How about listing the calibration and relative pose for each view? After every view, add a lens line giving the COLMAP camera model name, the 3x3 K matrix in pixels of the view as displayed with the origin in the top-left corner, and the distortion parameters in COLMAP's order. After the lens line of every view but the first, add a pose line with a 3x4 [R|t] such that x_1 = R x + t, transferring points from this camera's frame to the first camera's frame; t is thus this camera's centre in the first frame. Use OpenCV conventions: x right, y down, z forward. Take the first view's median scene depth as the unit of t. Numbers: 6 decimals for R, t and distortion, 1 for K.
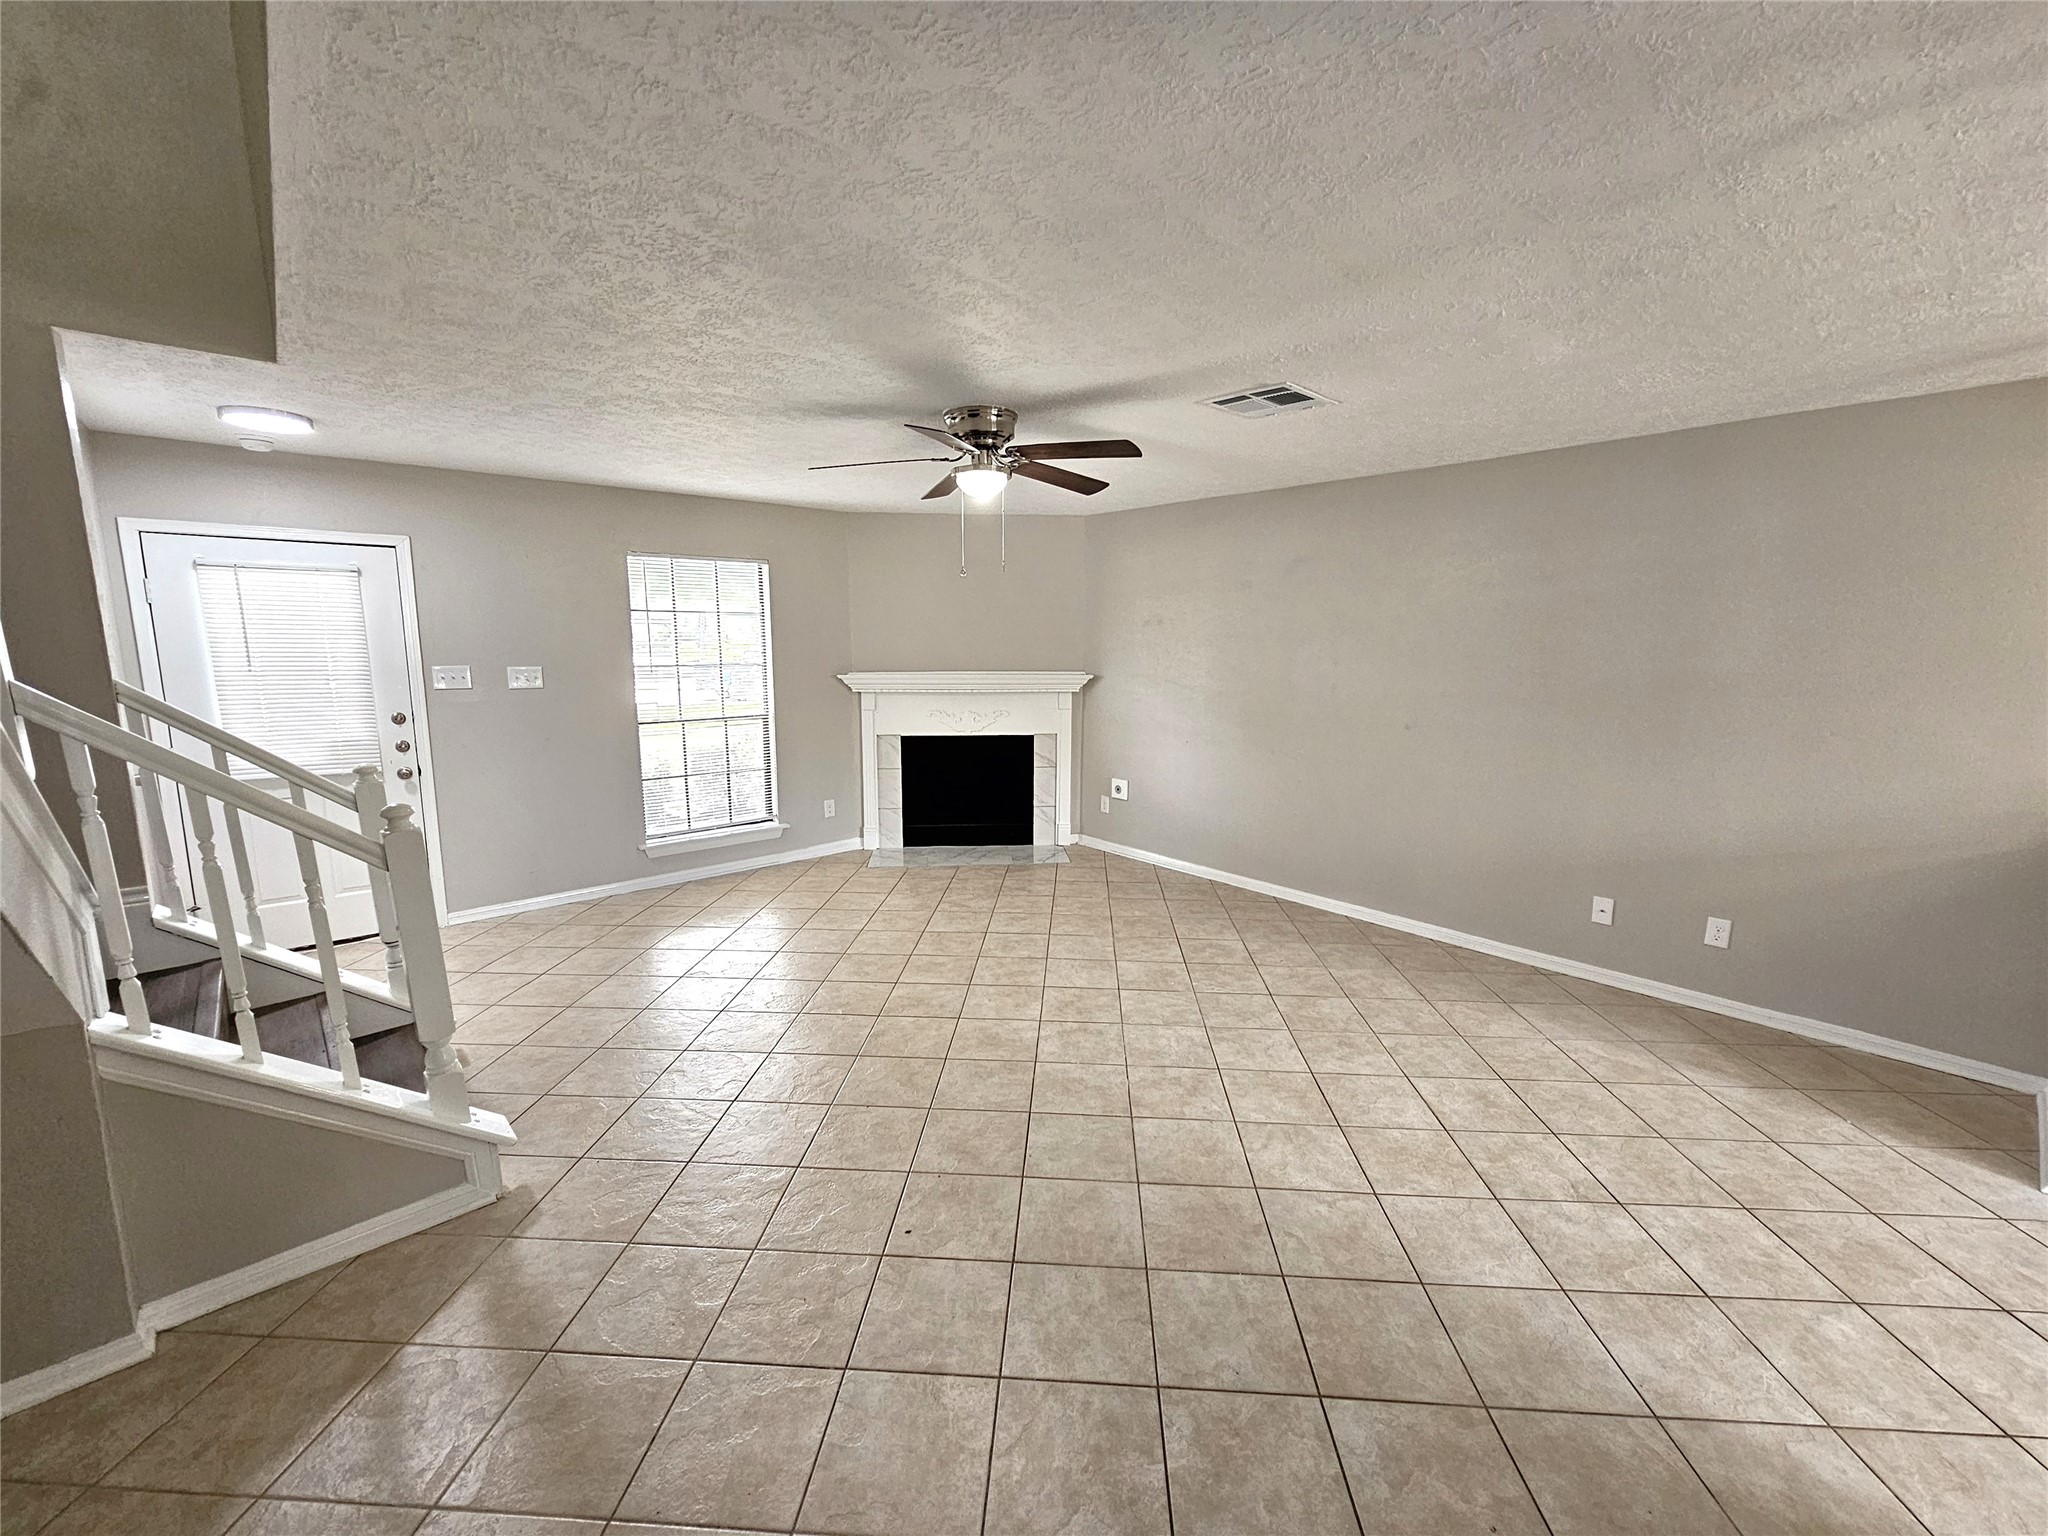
lens RADIAL K [[830.1, 0, 1024.0], [0, 830.1, 768.0], [0, 0, 1]] dist [0.002587, 0.000222]
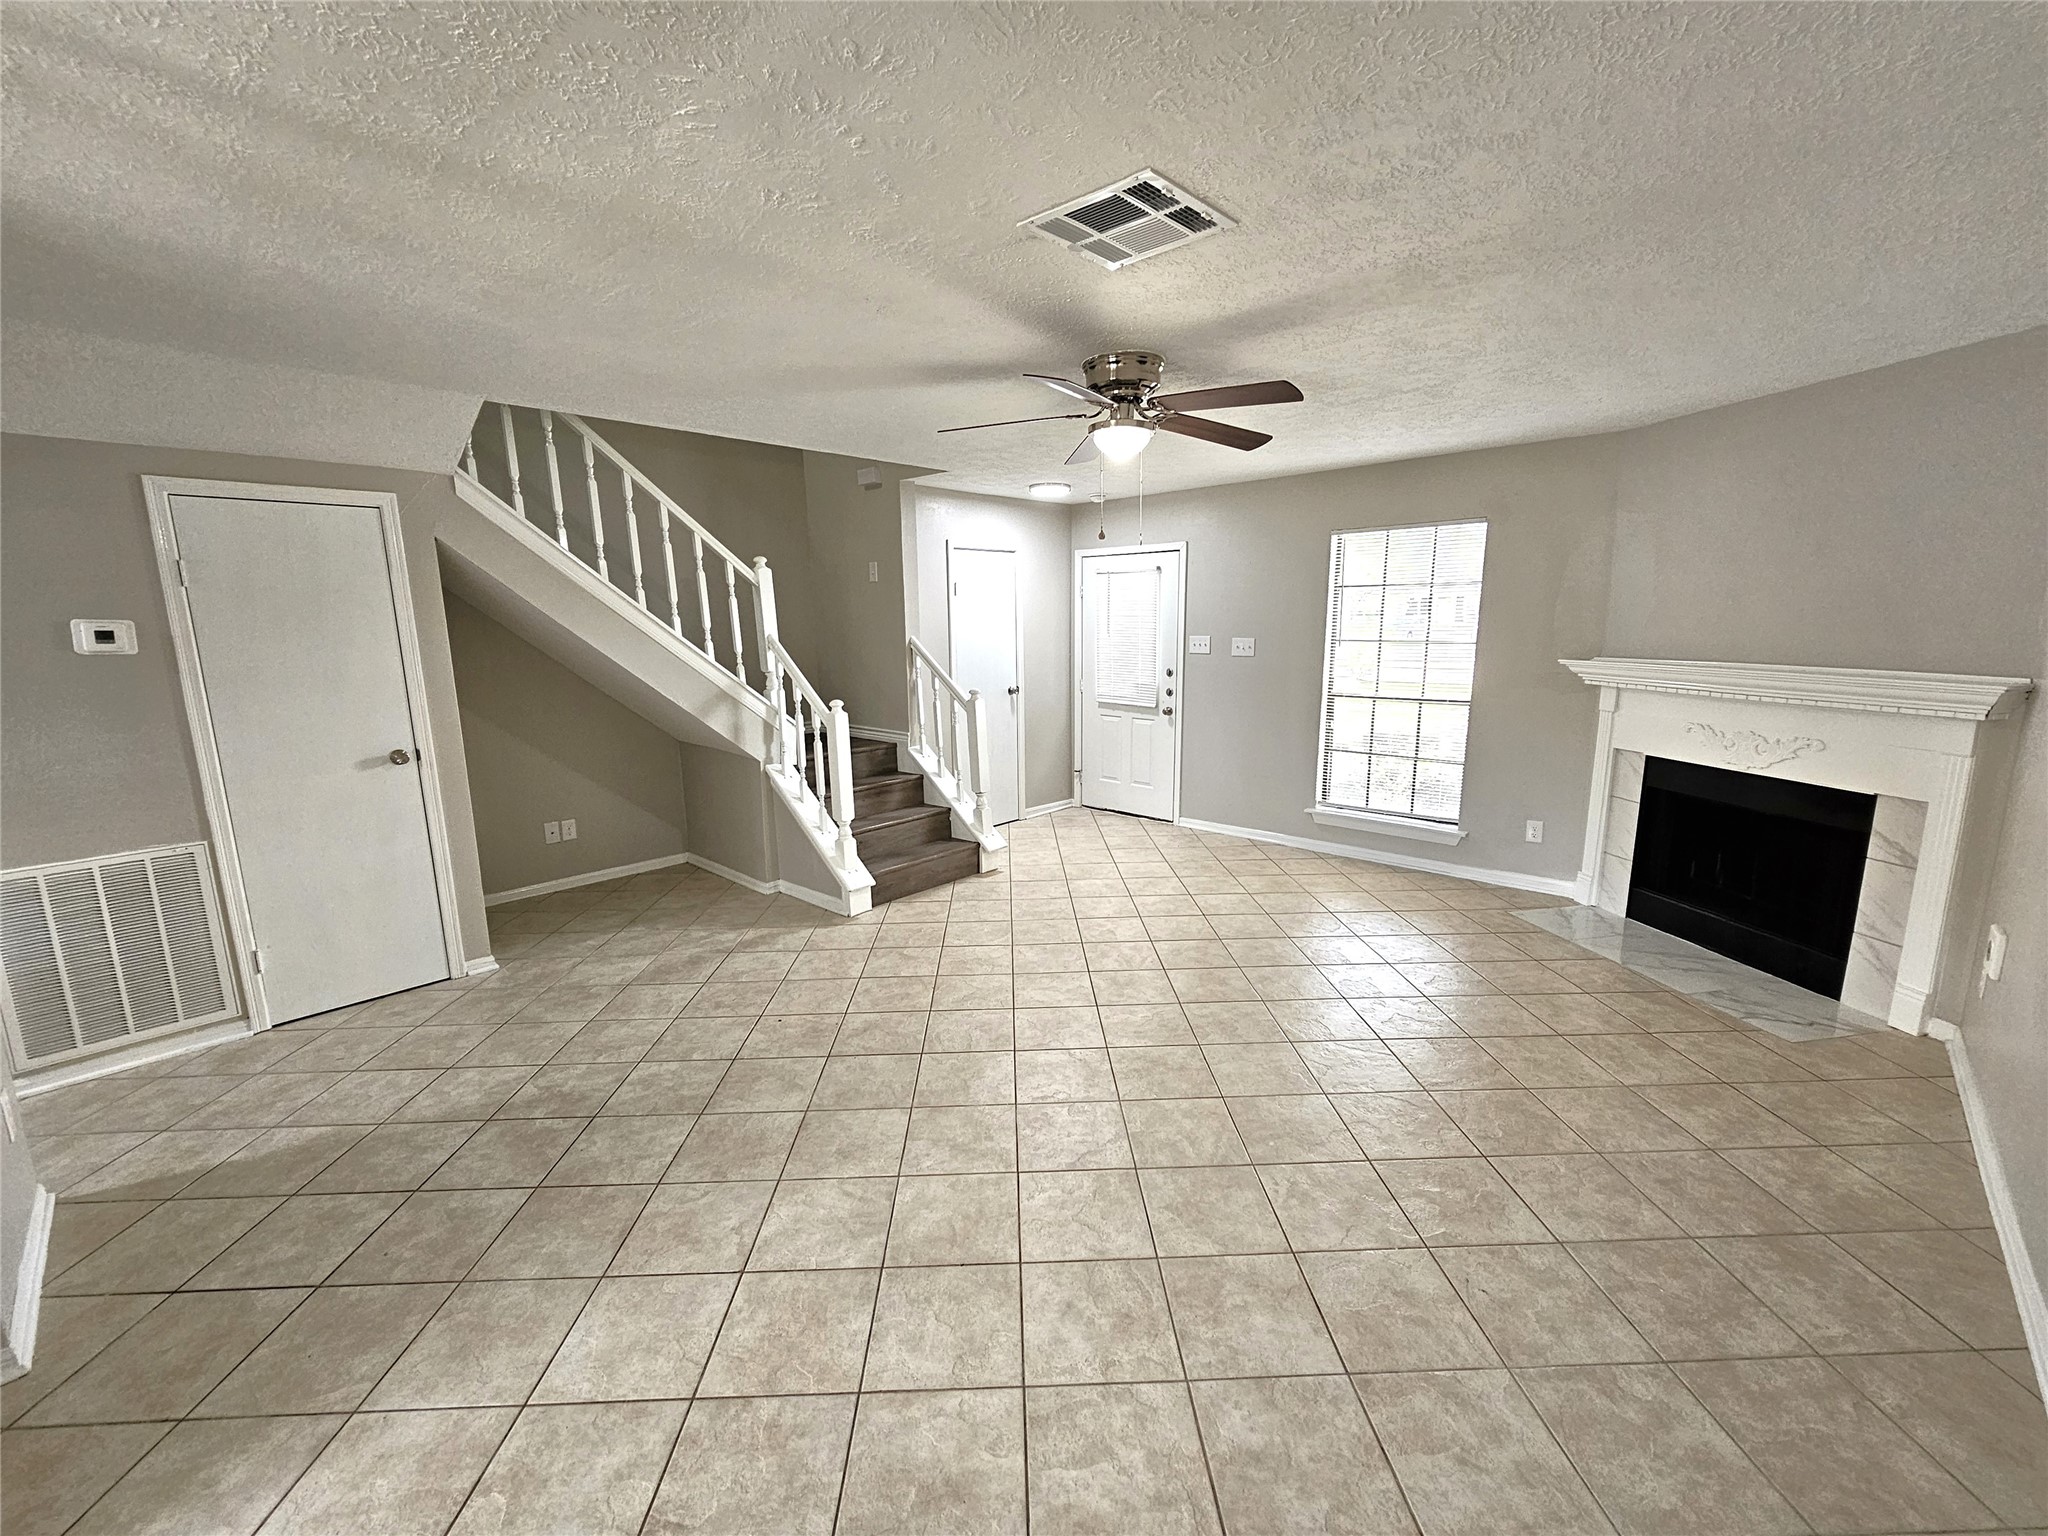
lens RADIAL K [[825.1, 0, 1024.0], [0, 825.1, 768.0], [0, 0, 1]] dist [-0.004115, 0.004718]
pose [[0.106769, 0.174339, -0.978880, 0.525863], [-0.141529, 0.977148, 0.158594, -0.073146], [0.984159, 0.121607, 0.129003, 0.492134]]
